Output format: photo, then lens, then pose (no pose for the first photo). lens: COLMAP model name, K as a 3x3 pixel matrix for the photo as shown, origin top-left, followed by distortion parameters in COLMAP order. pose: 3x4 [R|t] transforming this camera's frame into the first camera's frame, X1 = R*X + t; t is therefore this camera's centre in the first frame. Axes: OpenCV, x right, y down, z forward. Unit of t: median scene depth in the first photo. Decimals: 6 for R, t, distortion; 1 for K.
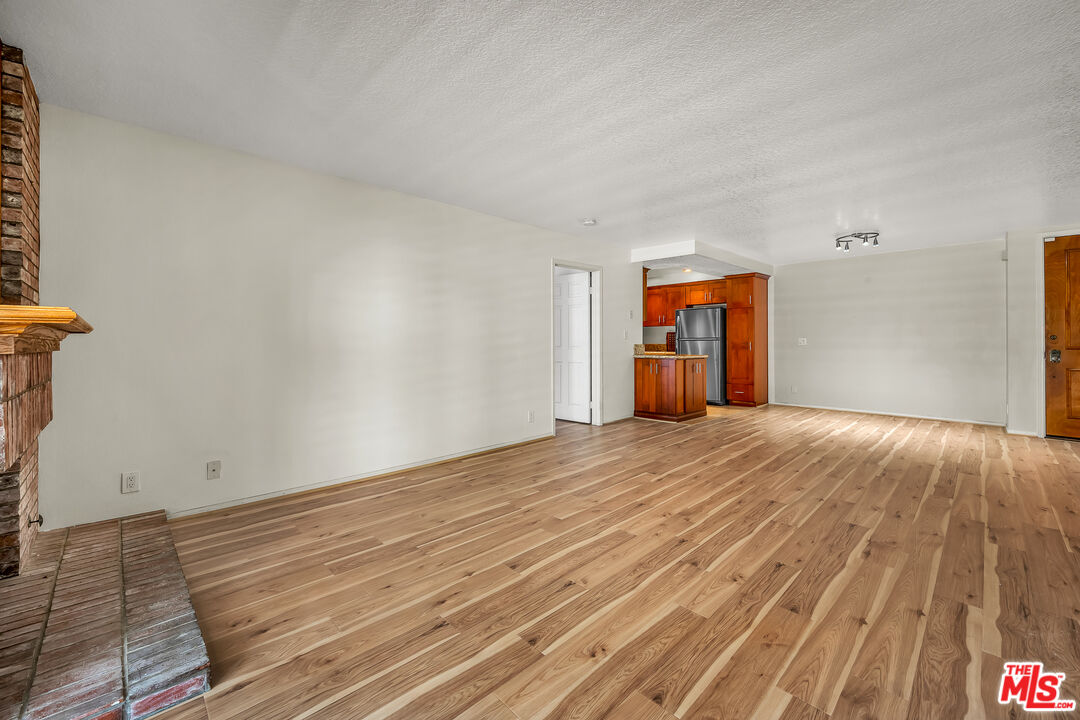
lens RADIAL K [[435.7, 0, 544.4], [0, 435.7, 339.3], [0, 0, 1]] dist [-0.000615, -0.000077]
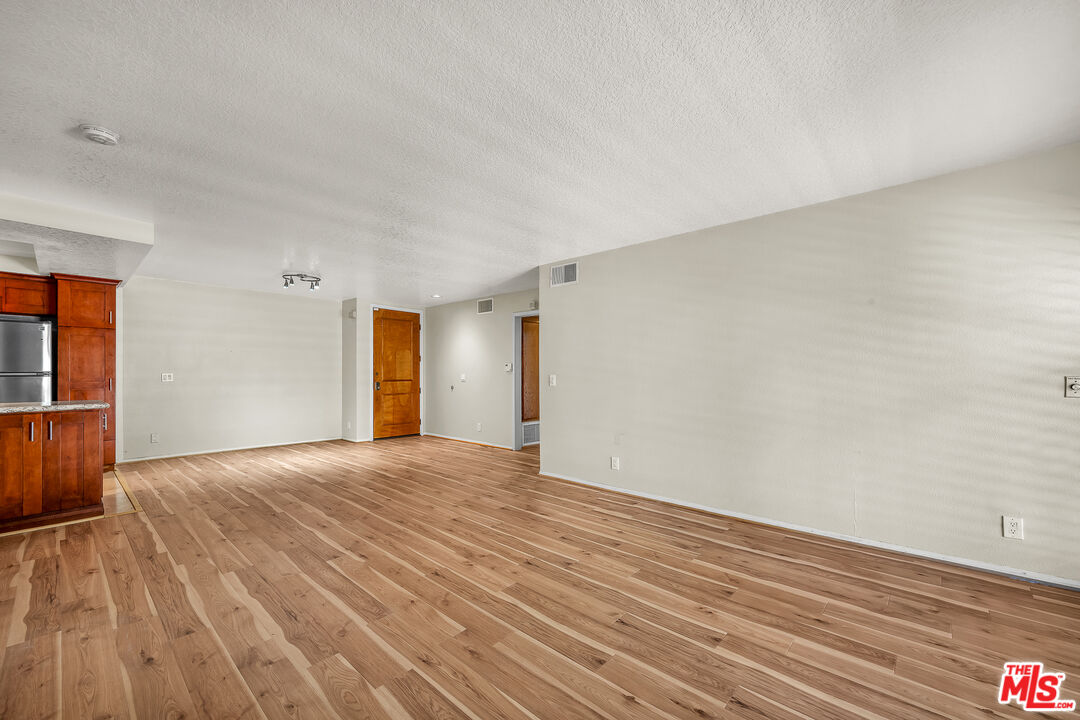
lens RADIAL K [[435.7, 0, 546.2], [0, 435.7, 368.8], [0, 0, 1]] dist [-0.000615, -0.000077]
pose [[-0.070696, 0.012058, 0.997425, -0.738940], [-0.007039, 0.999896, -0.012587, -0.013152], [-0.997473, -0.007911, -0.070604, 0.971561]]
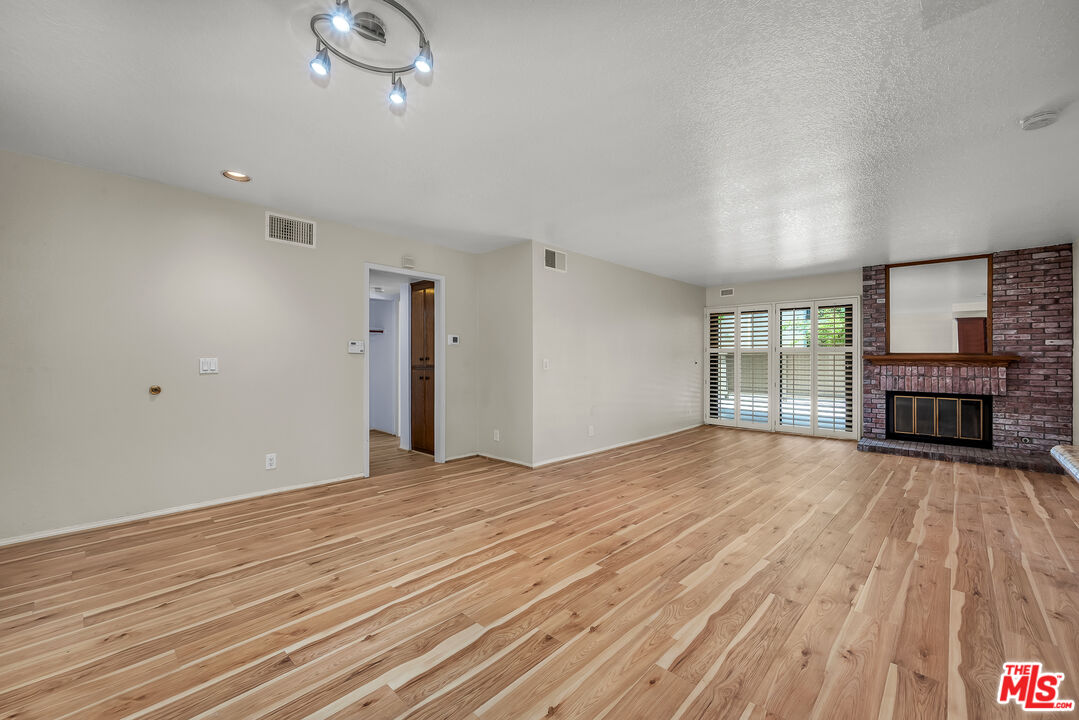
lens RADIAL K [[435.3, 0, 542.3], [0, 435.3, 355.8], [0, 0, 1]] dist [-0.000615, -0.000077]
pose [[-0.999401, -0.001716, -0.034551, 1.203895], [-0.001171, 0.999875, -0.015776, 0.004303], [0.034574, -0.015726, -0.999278, 2.622138]]
